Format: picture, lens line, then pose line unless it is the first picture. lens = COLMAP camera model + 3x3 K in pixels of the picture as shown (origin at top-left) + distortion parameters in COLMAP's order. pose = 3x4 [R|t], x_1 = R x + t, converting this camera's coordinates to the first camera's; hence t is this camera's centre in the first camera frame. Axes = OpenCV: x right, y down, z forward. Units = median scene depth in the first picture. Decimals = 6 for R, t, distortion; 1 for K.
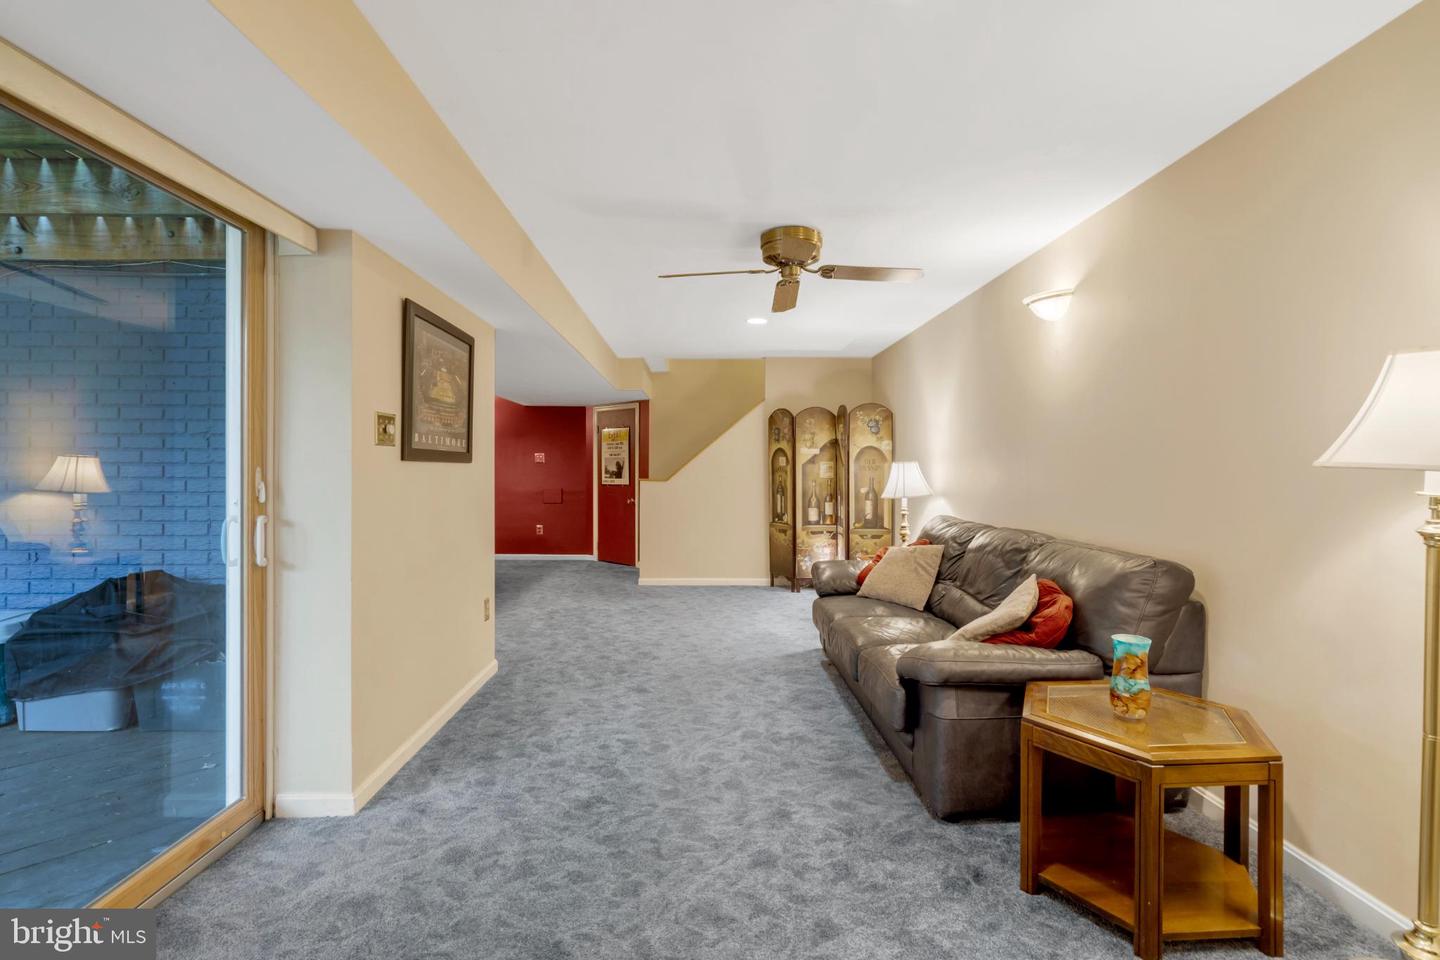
lens RADIAL K [[674.0, 0, 726.7], [0, 674.0, 472.3], [0, 0, 1]] dist [-0.004935, -0.000174]
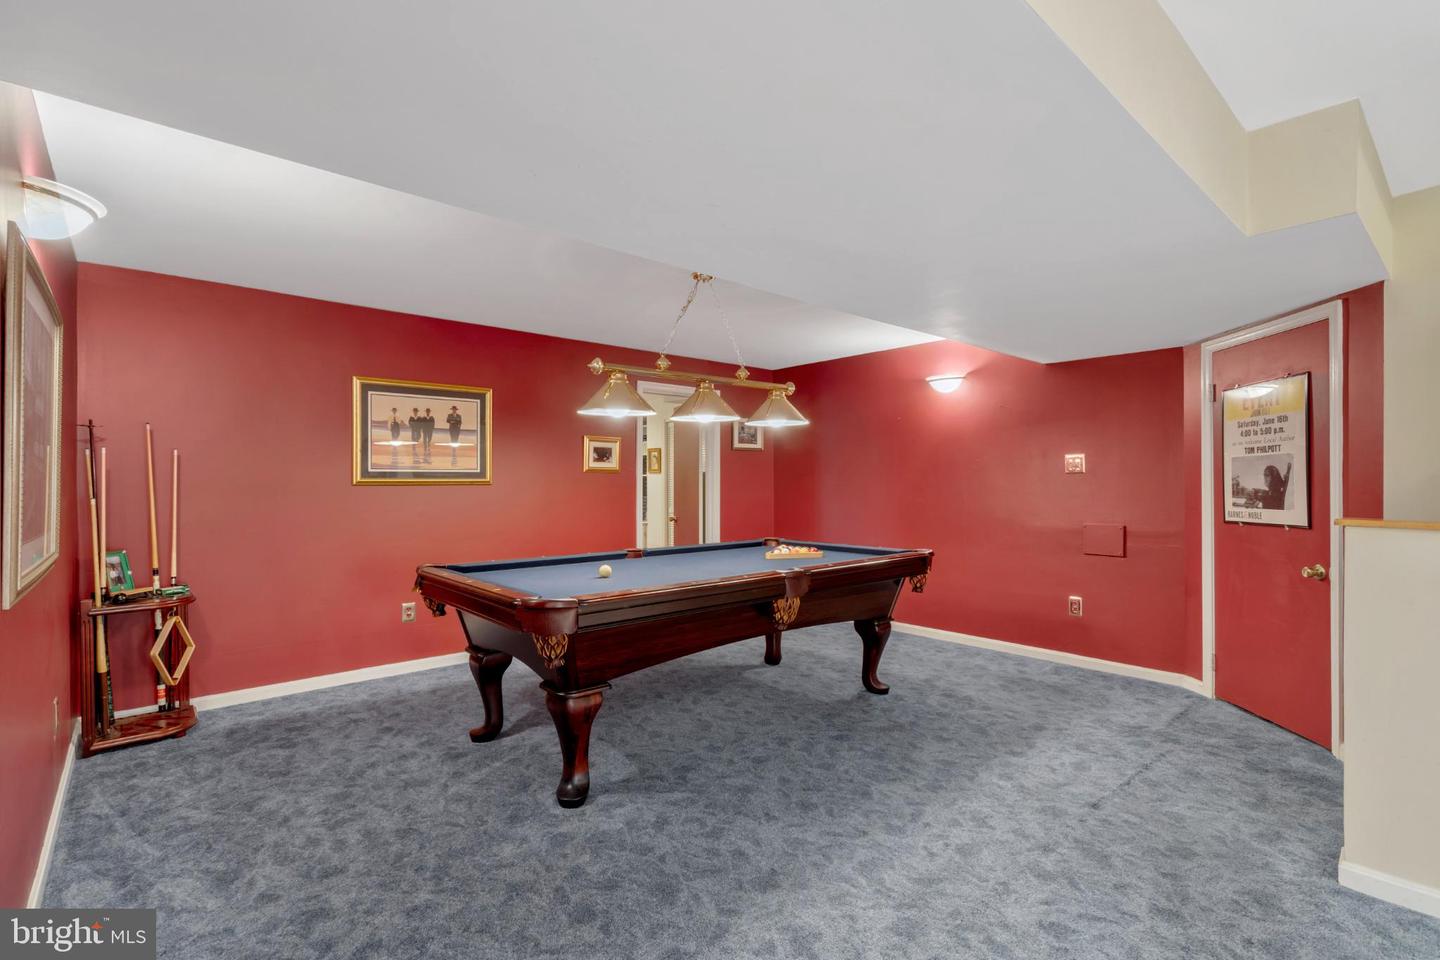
lens RADIAL K [[661.8, 0, 720.0], [0, 661.8, 480.0], [0, 0, 1]] dist [-0.001582, -0.000156]
pose [[0.632061, -0.003423, -0.774911, -0.064682], [-0.000909, 0.999986, -0.005158, -0.005425], [0.774918, 0.003965, 0.632049, 0.500760]]
